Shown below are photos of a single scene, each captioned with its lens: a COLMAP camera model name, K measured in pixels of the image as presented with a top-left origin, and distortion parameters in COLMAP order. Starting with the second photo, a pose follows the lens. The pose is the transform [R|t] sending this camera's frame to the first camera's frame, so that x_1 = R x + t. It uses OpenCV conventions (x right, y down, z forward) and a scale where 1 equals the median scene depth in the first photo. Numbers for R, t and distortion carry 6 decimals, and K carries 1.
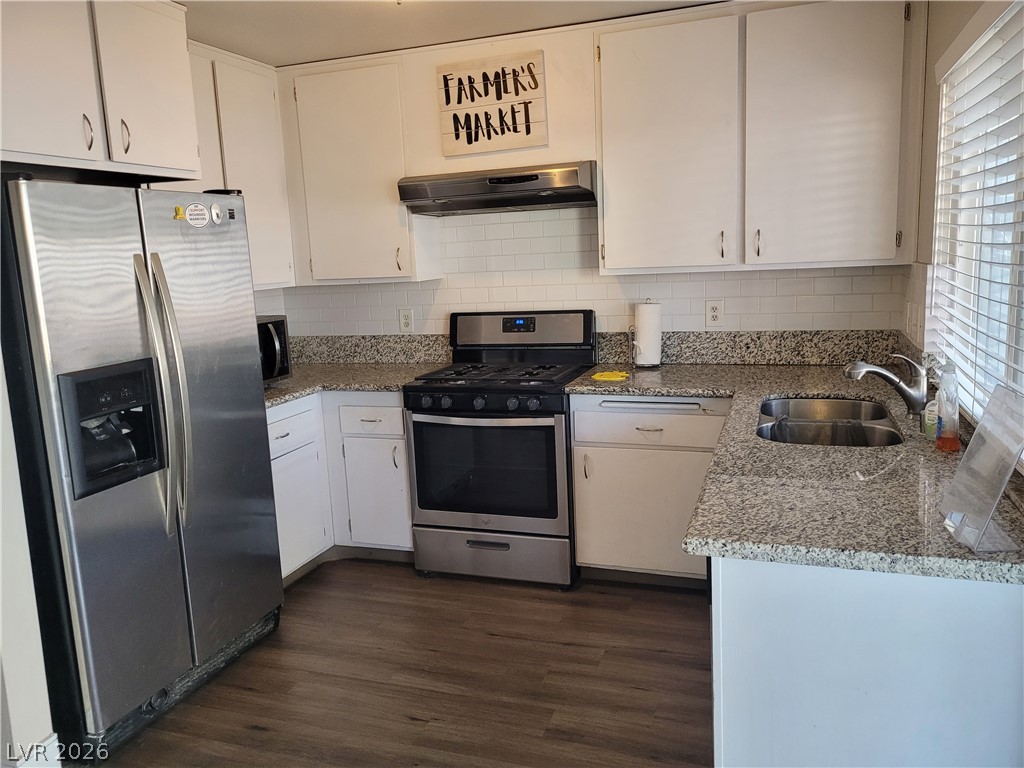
lens RADIAL K [[773.3, 0, 514.0], [0, 773.3, 382.4], [0, 0, 1]] dist [0.036656, -0.006731]
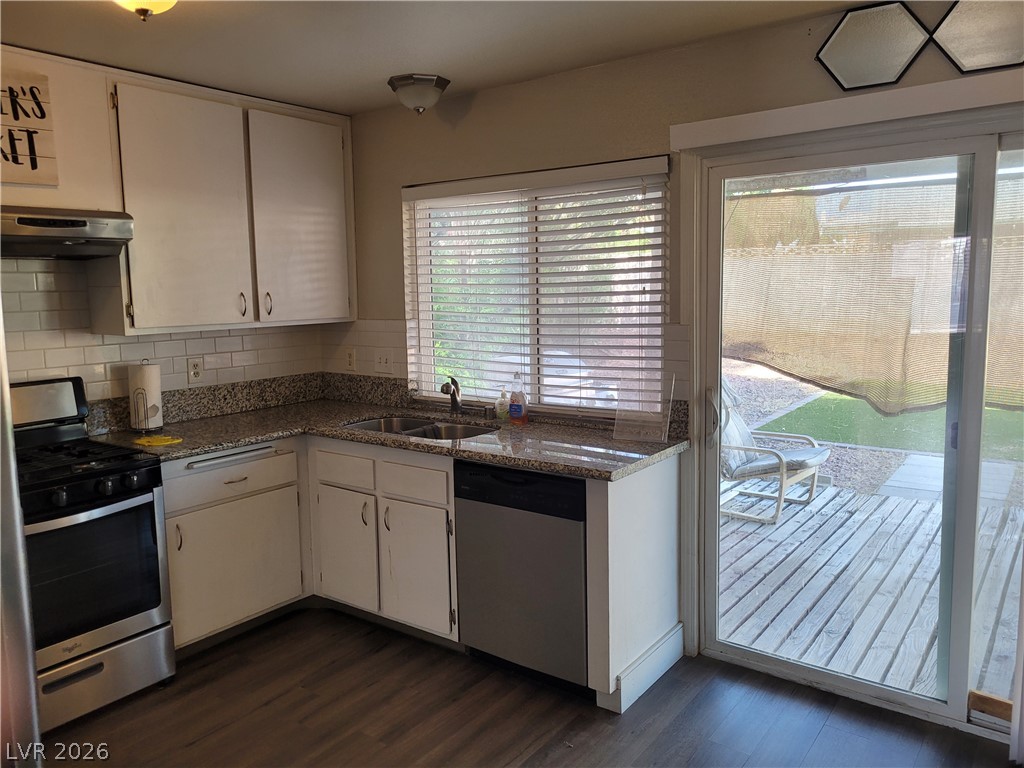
lens RADIAL K [[773.3, 0, 514.4], [0, 773.3, 381.4], [0, 0, 1]] dist [0.036656, -0.006731]
pose [[0.299189, -0.079888, 0.950844, -0.647137], [0.166992, 0.985494, 0.030255, -0.036527], [-0.939468, 0.149731, 0.308190, 0.296446]]
